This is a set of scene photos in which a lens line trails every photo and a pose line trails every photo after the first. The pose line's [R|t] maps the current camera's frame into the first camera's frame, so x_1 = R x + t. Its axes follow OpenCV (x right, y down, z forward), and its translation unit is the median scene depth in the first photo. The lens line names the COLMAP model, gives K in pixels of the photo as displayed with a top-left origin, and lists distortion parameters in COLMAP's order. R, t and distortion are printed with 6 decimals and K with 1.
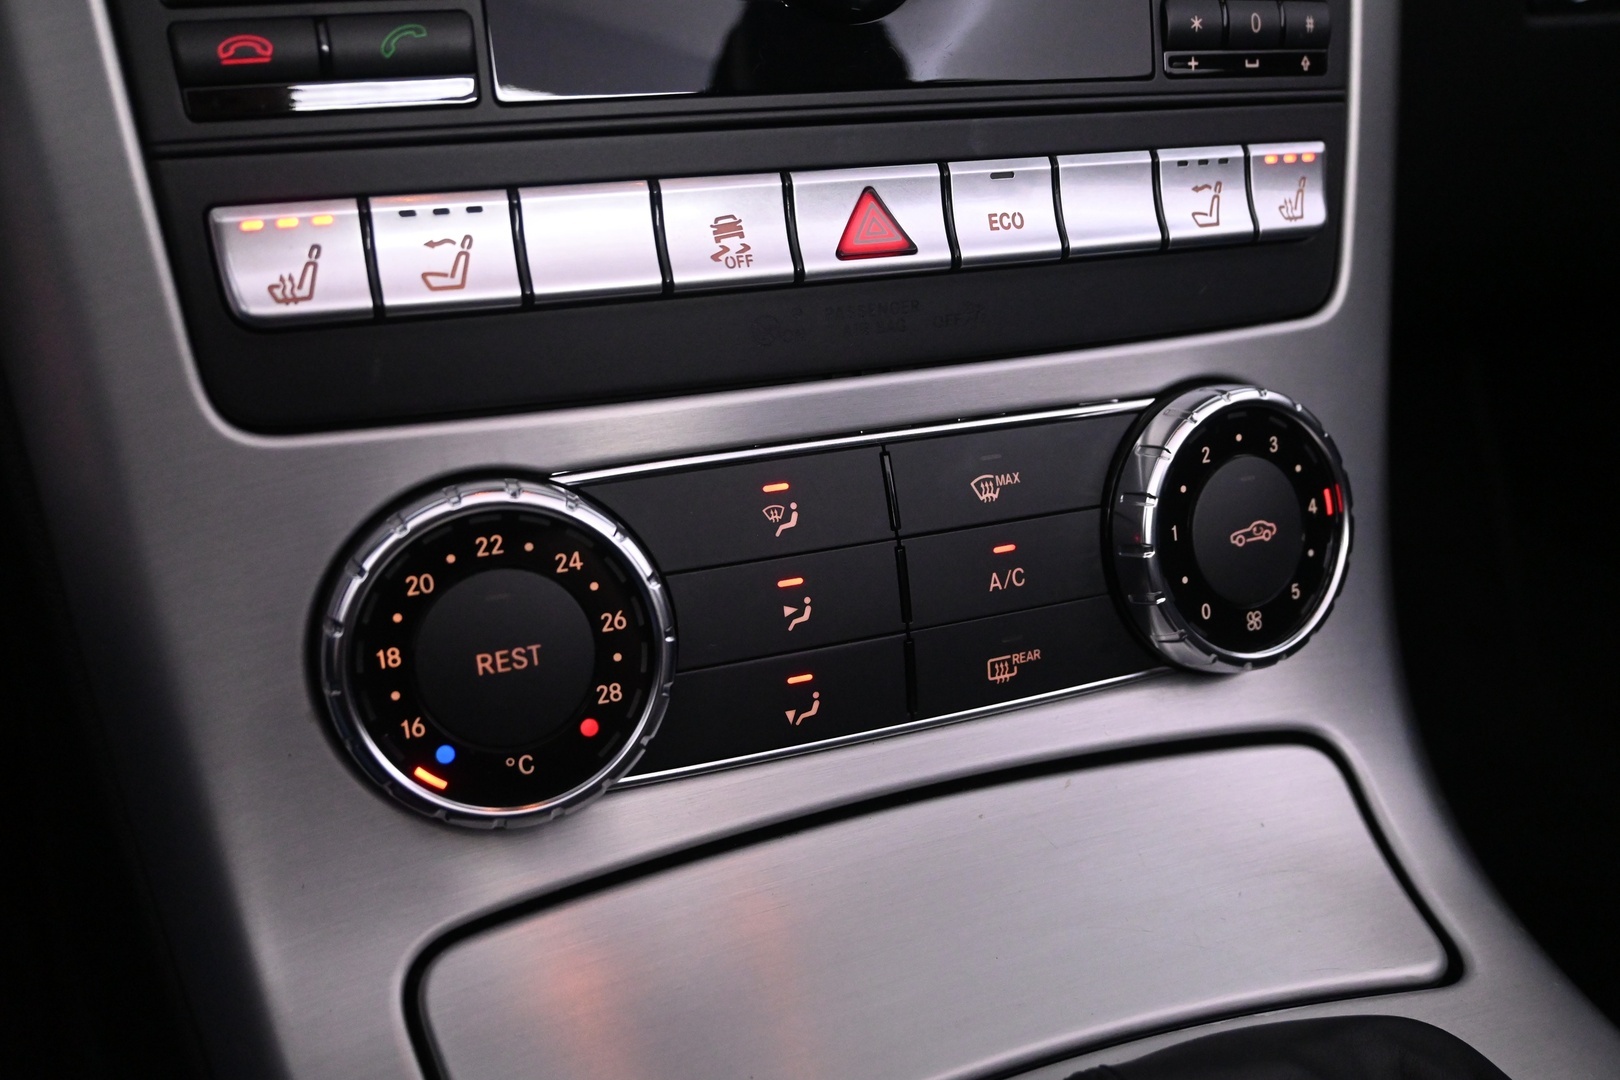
lens RADIAL K [[1544.3, 0, 814.7], [0, 1544.3, 544.3], [0, 0, 1]] dist [-0.001790, 0.000000]
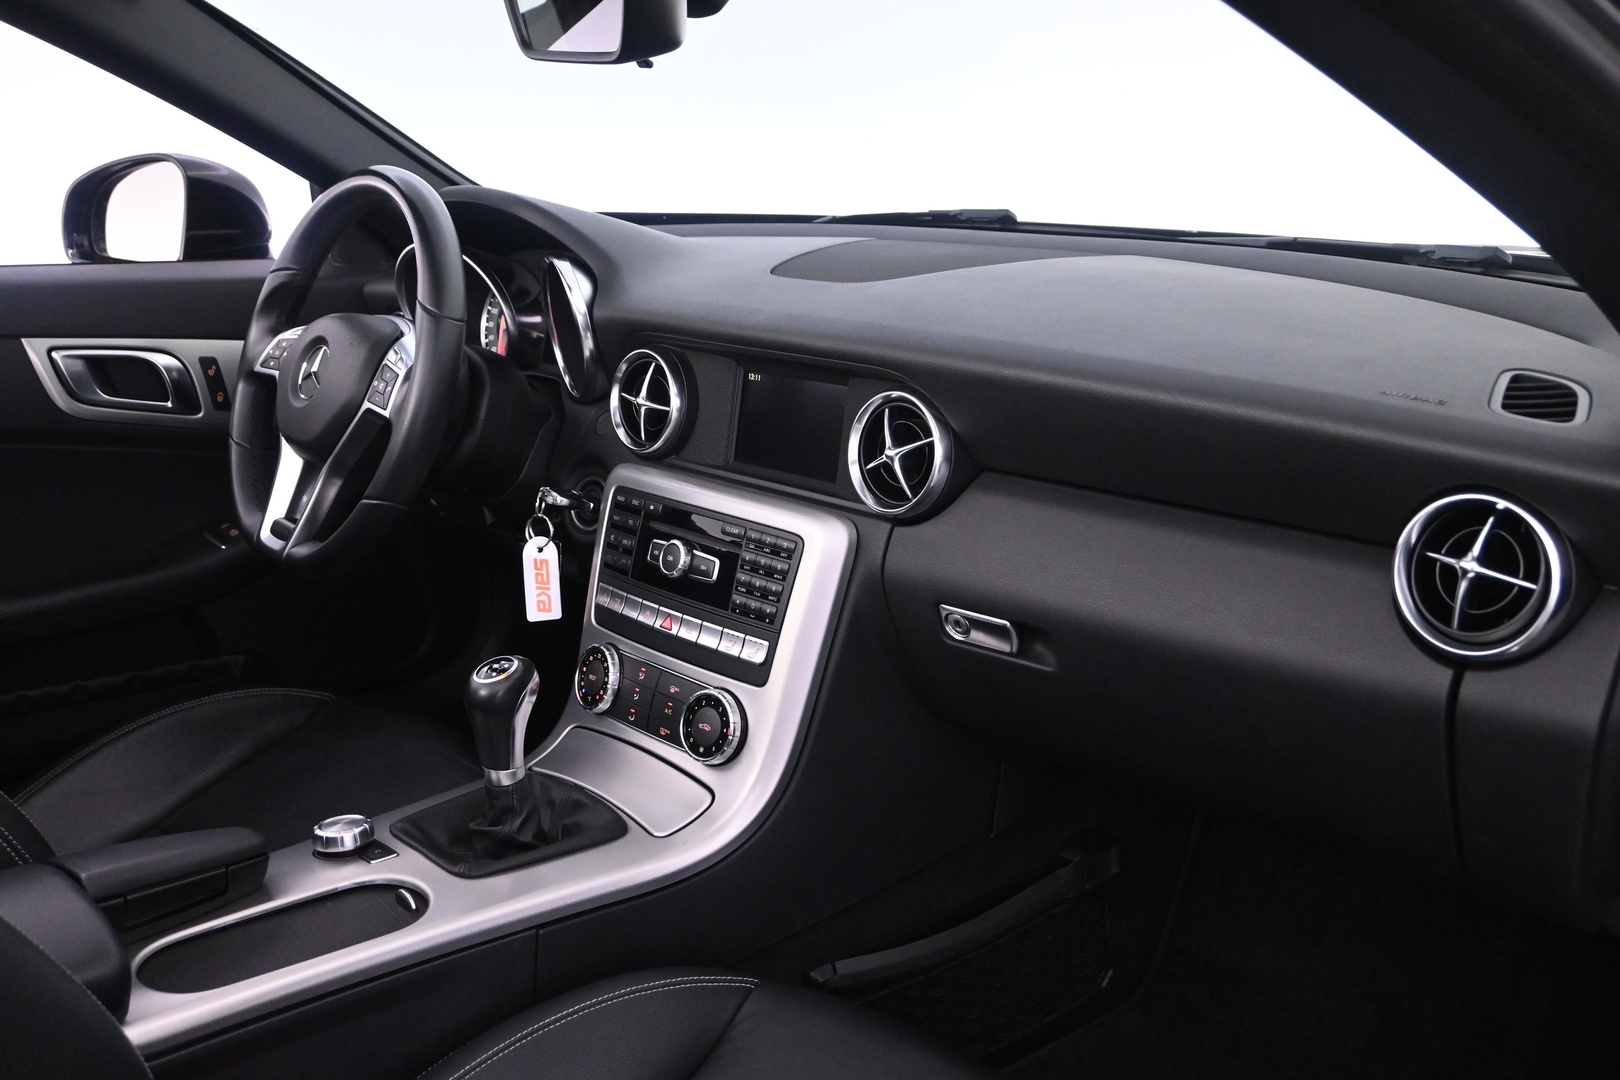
lens RADIAL K [[1544.3, 0, 809.9], [0, 1544.3, 533.5], [0, 0, 1]] dist [-0.001790, 0.000000]
pose [[0.340049, 0.226588, -0.912702, 4.076012], [-0.372480, 0.923615, 0.090521, -0.970963], [0.863496, 0.309182, 0.398474, -0.498405]]
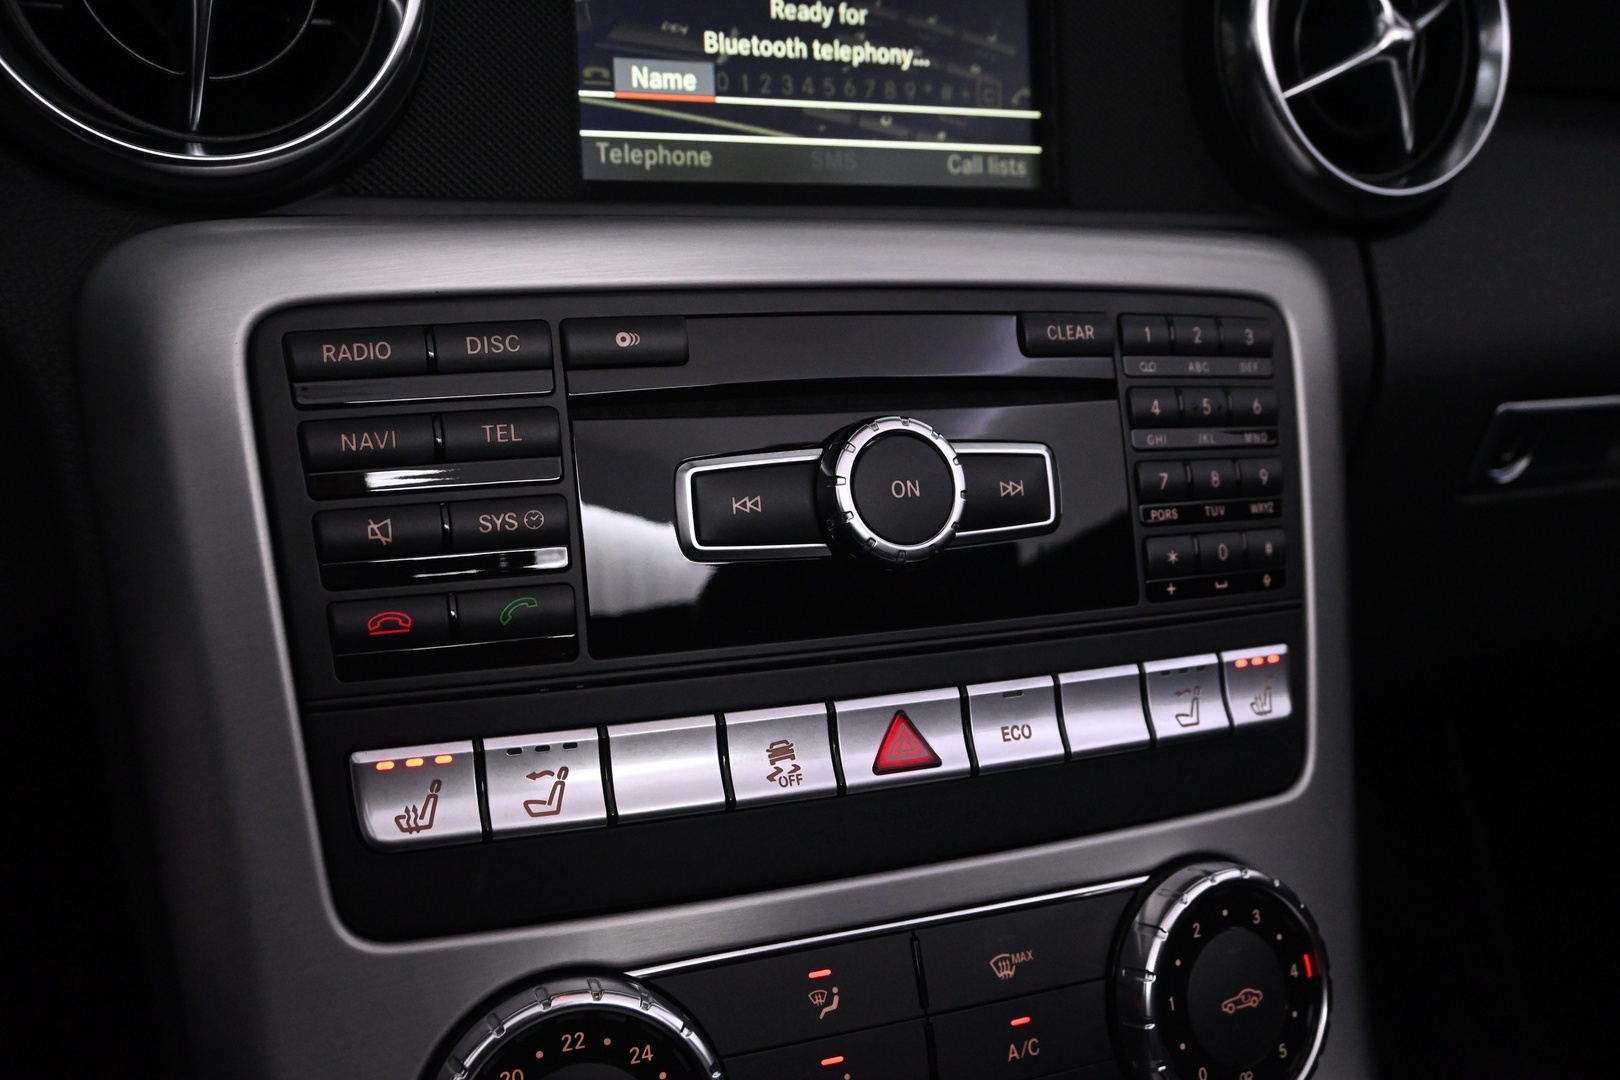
lens RADIAL K [[1544.3, 0, 818.4], [0, 1544.3, 537.2], [0, 0, 1]] dist [-0.001790, 0.000000]
pose [[0.999965, 0.004632, 0.006944, -0.034428], [-0.003207, 0.981242, -0.192751, -0.128899], [-0.007707, 0.192722, 0.981223, -0.171570]]
